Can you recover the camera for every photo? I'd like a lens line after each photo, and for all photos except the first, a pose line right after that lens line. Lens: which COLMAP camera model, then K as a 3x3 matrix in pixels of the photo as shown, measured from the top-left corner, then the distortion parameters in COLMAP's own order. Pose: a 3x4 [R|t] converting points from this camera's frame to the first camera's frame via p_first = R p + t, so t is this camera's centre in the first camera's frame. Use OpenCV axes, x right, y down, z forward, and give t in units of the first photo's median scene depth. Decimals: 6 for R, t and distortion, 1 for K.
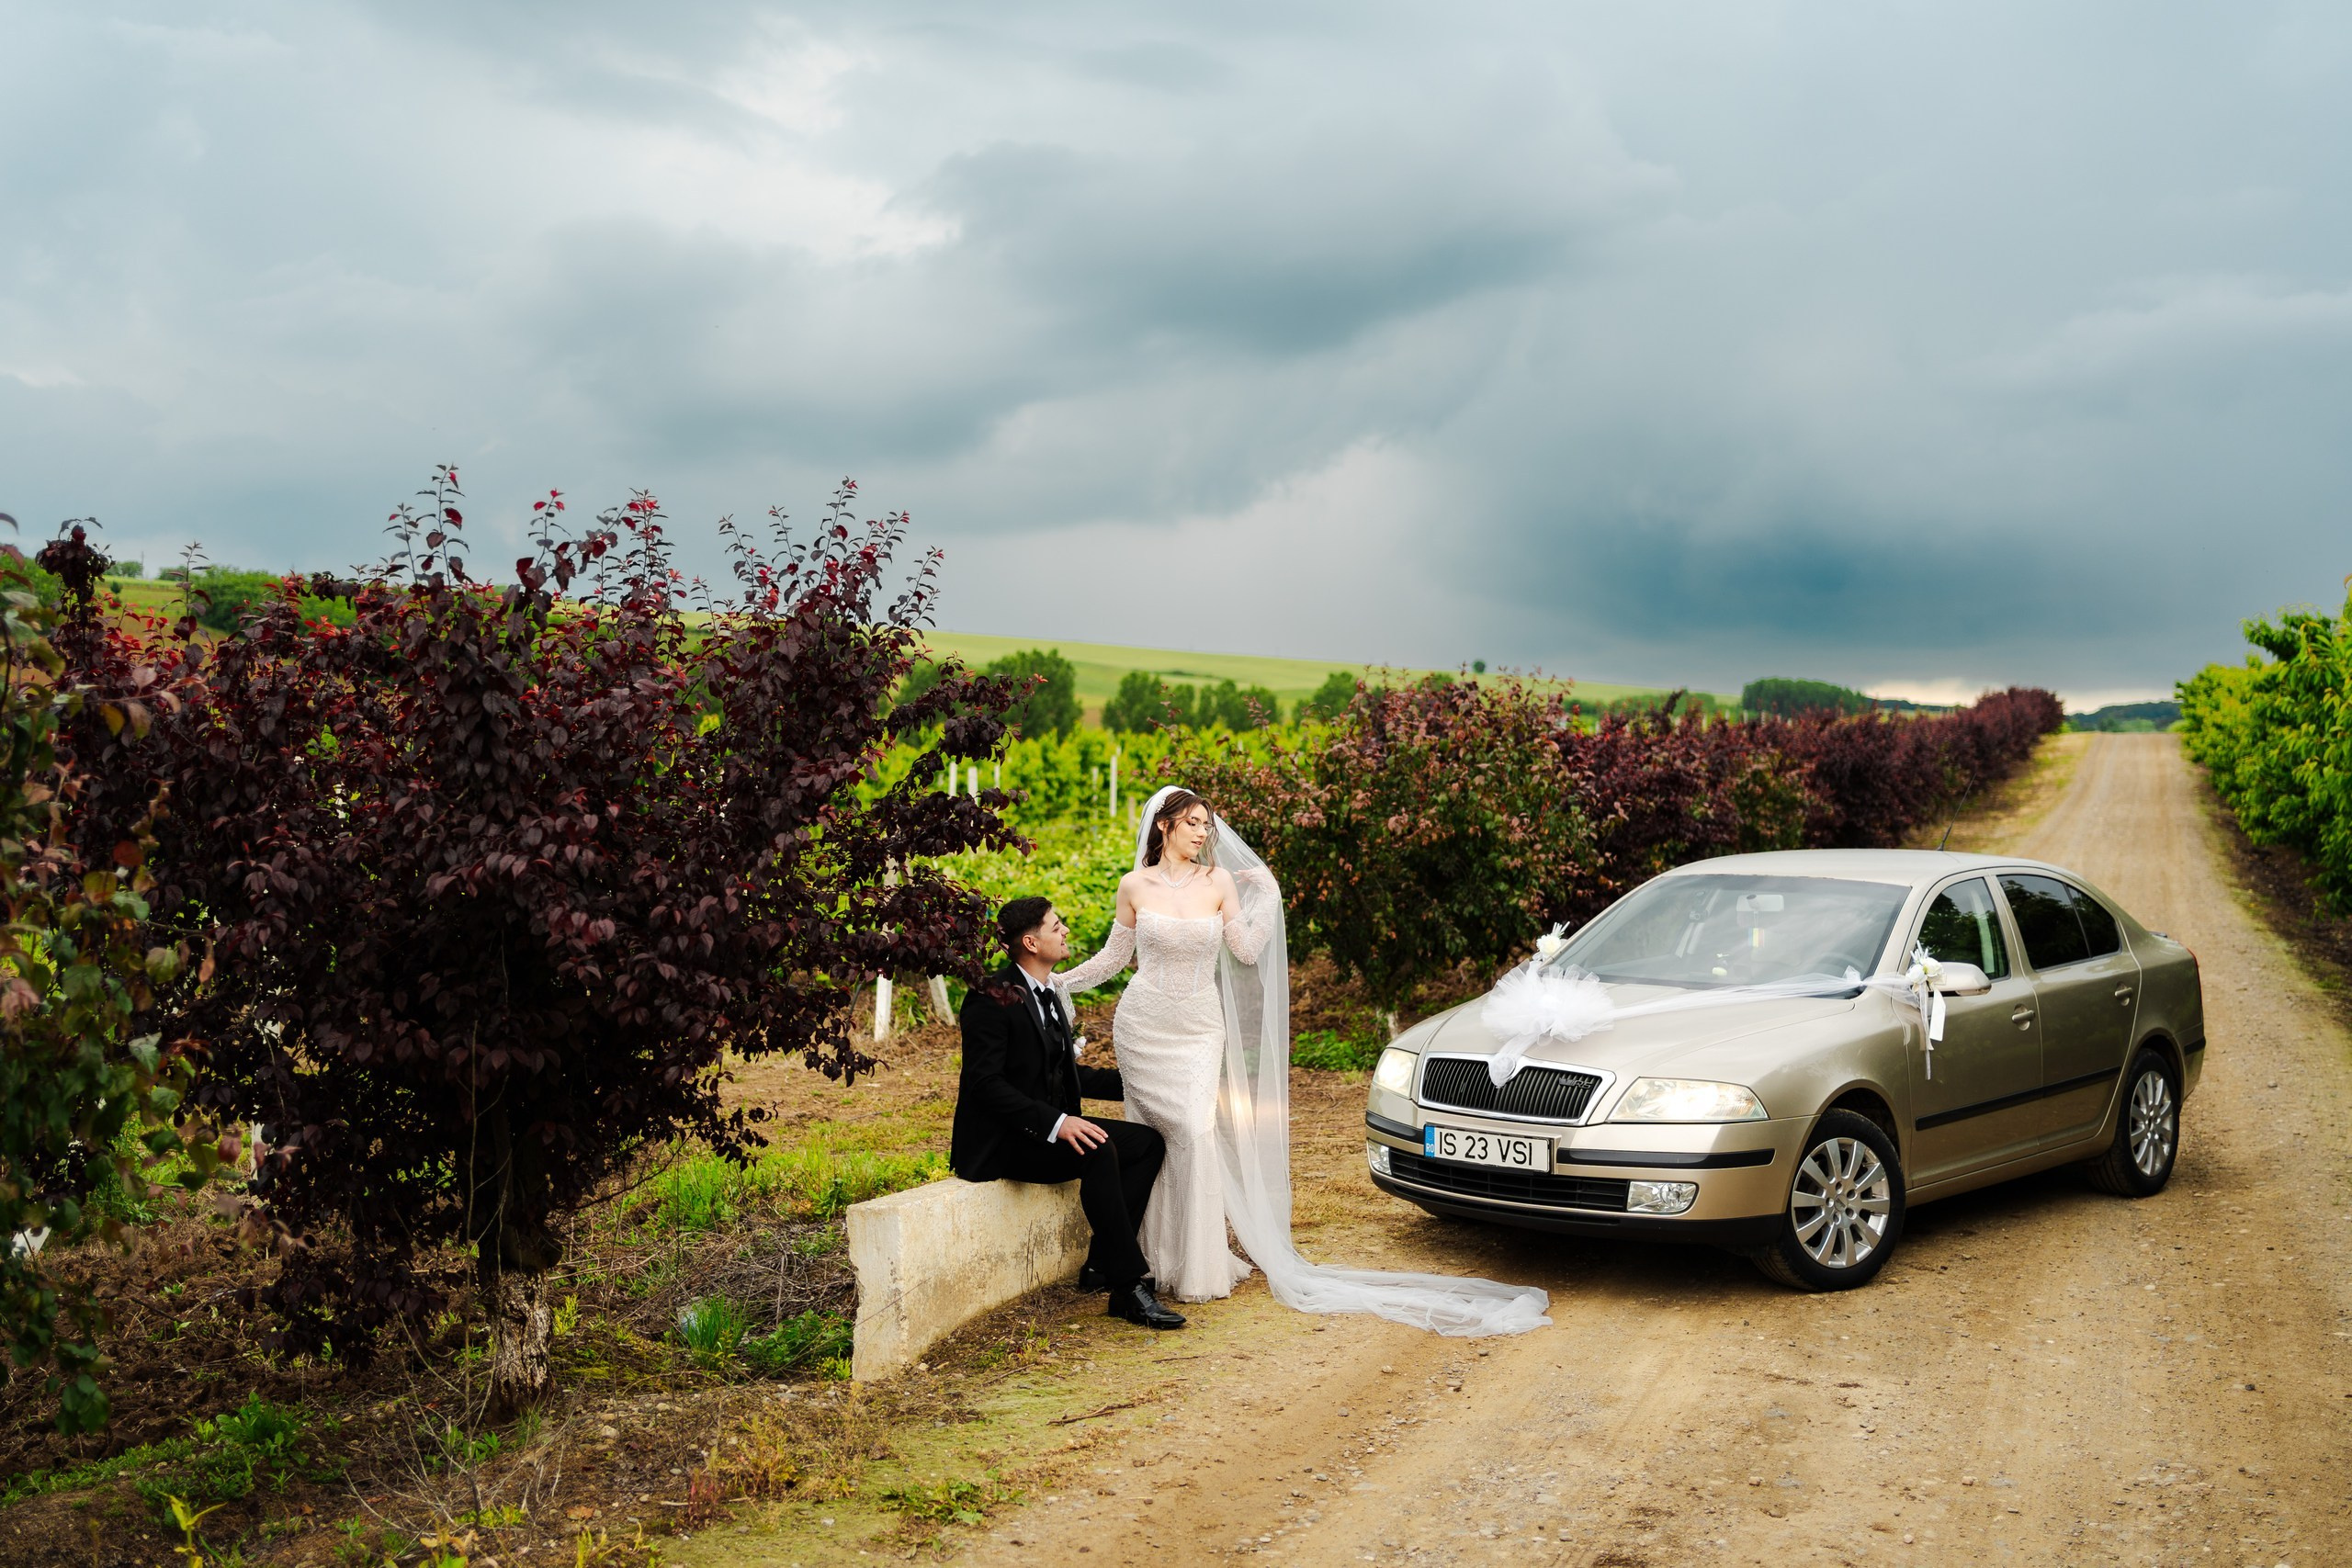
lens RADIAL K [[2421.0, 0, 1186.3], [0, 2421.0, 769.8], [0, 0, 1]] dist [0.004194, 0.000000]
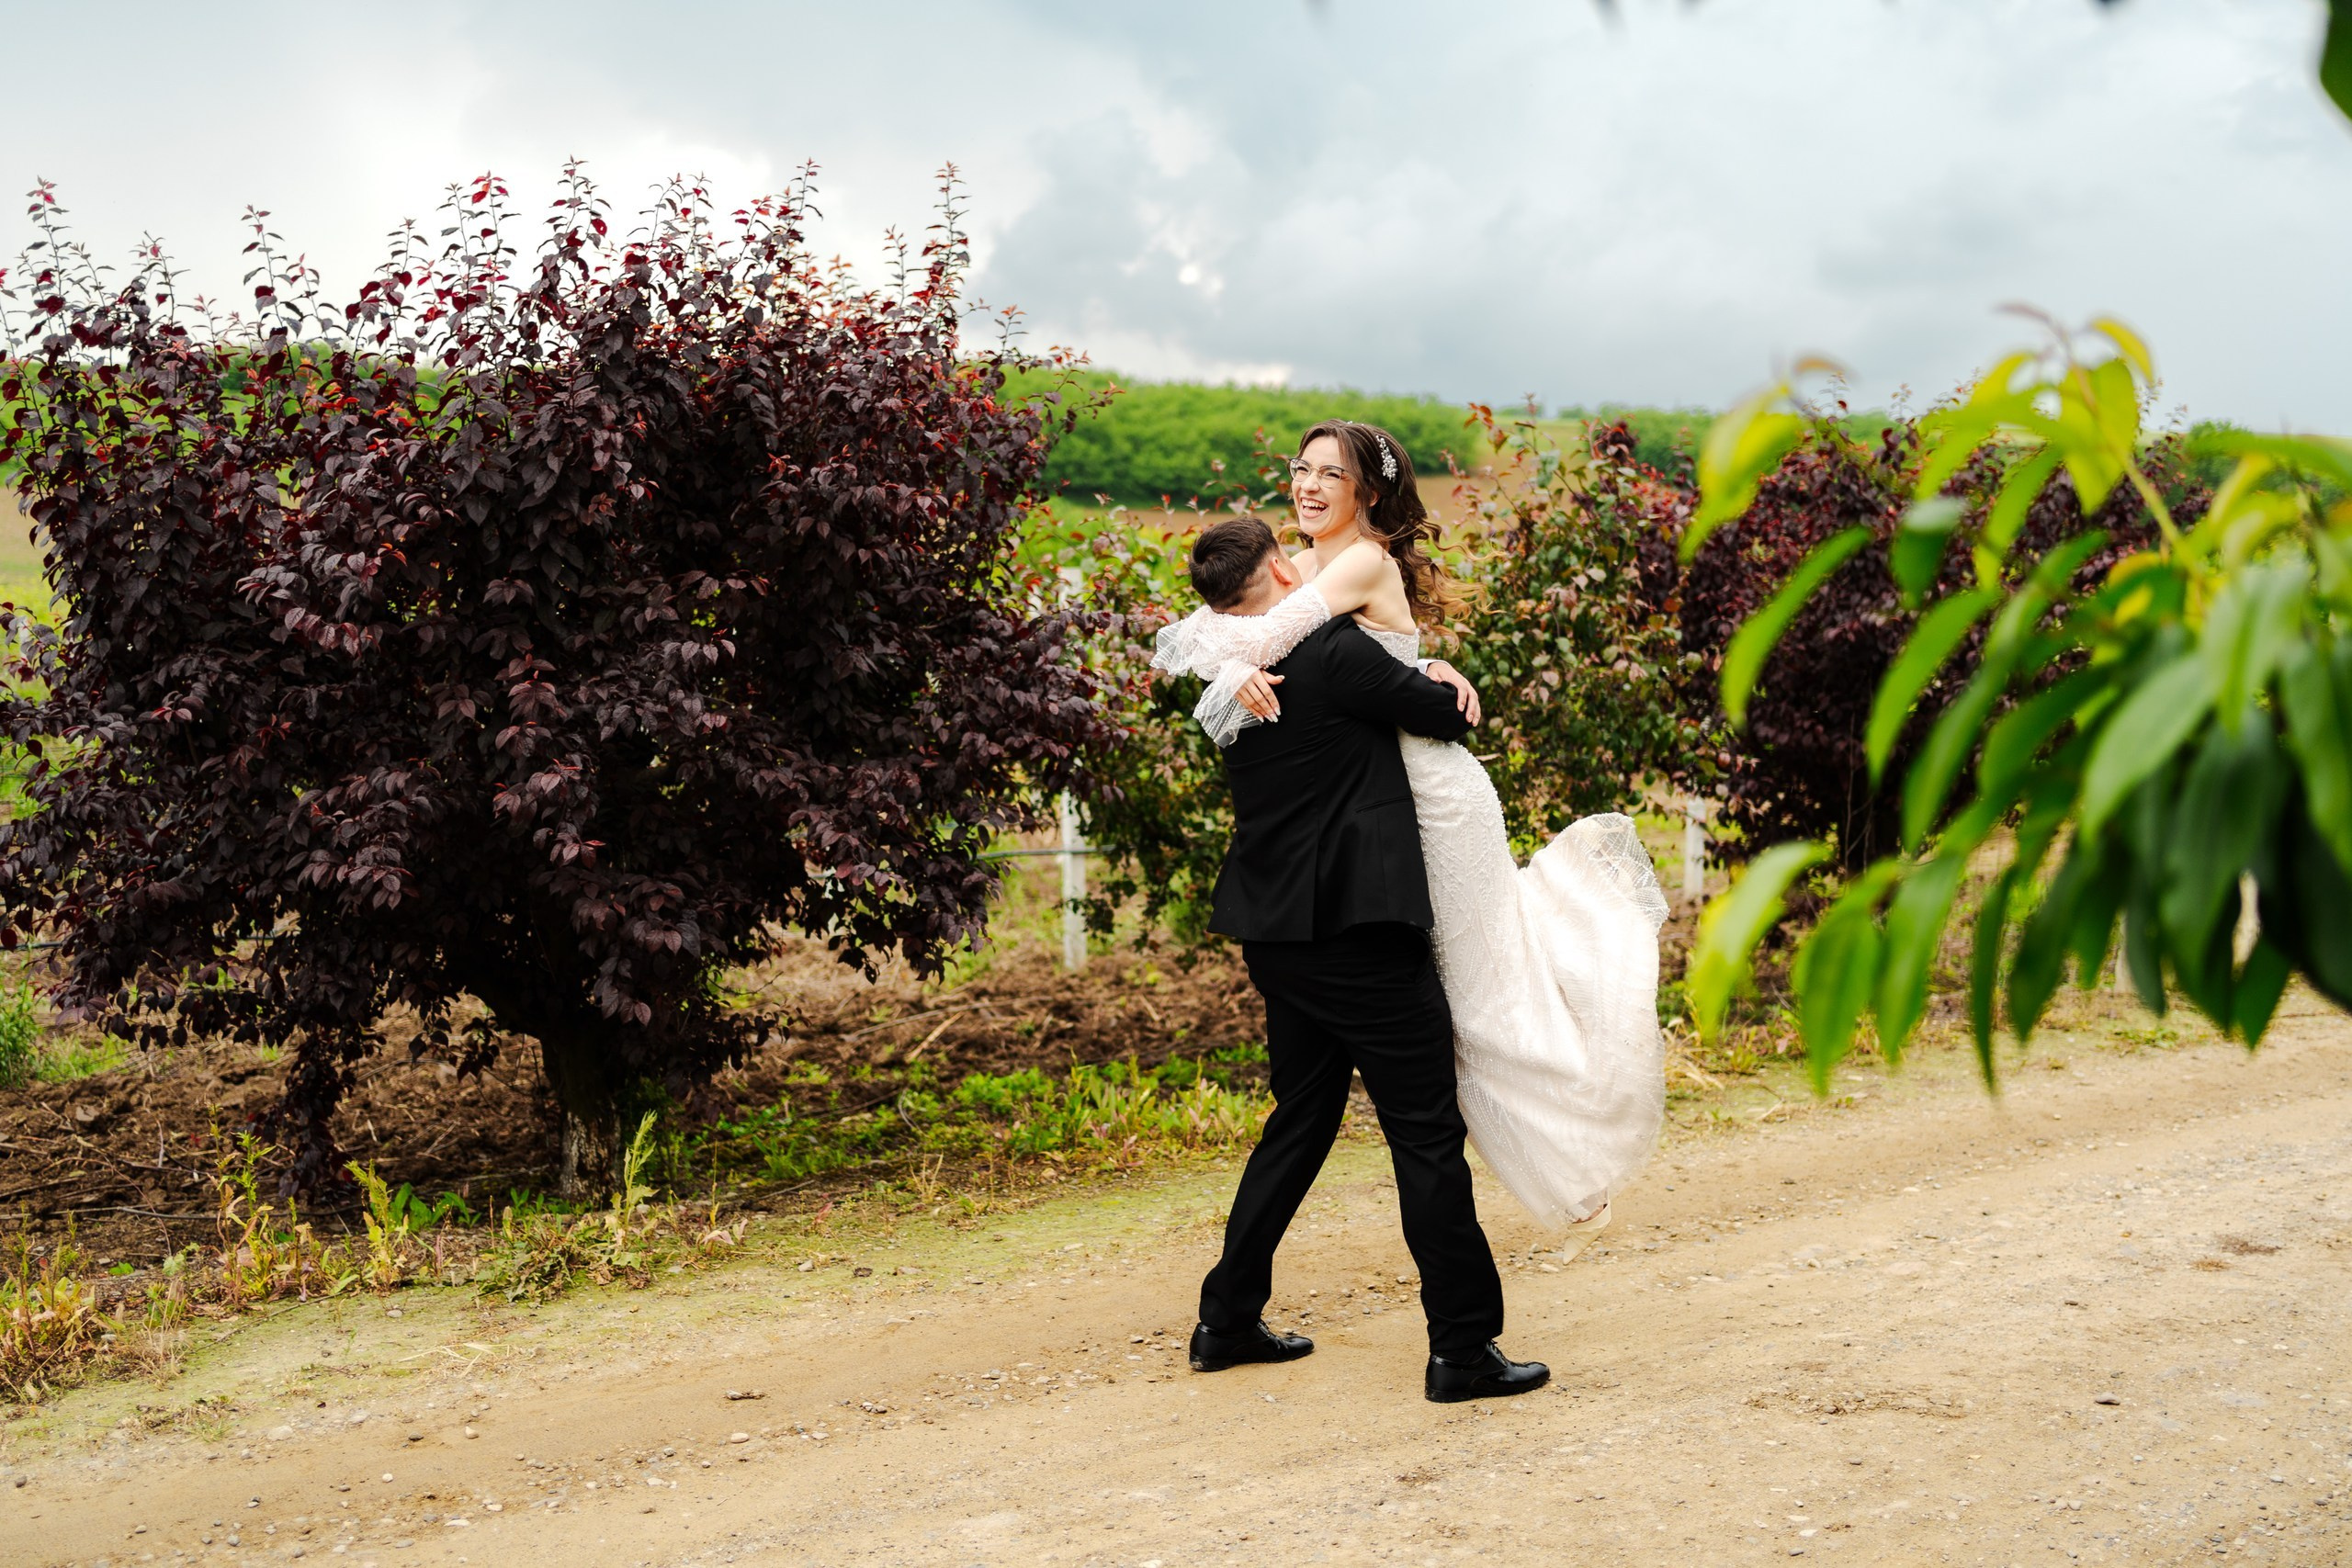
lens RADIAL K [[2421.0, 0, 1169.8], [0, 2421.0, 773.5], [0, 0, 1]] dist [0.004194, 0.000000]
pose [[0.847745, 0.033571, -0.529341, 0.174621], [0.004960, 0.997450, 0.071201, 0.022144], [0.530381, -0.062986, 0.845416, -0.601990]]
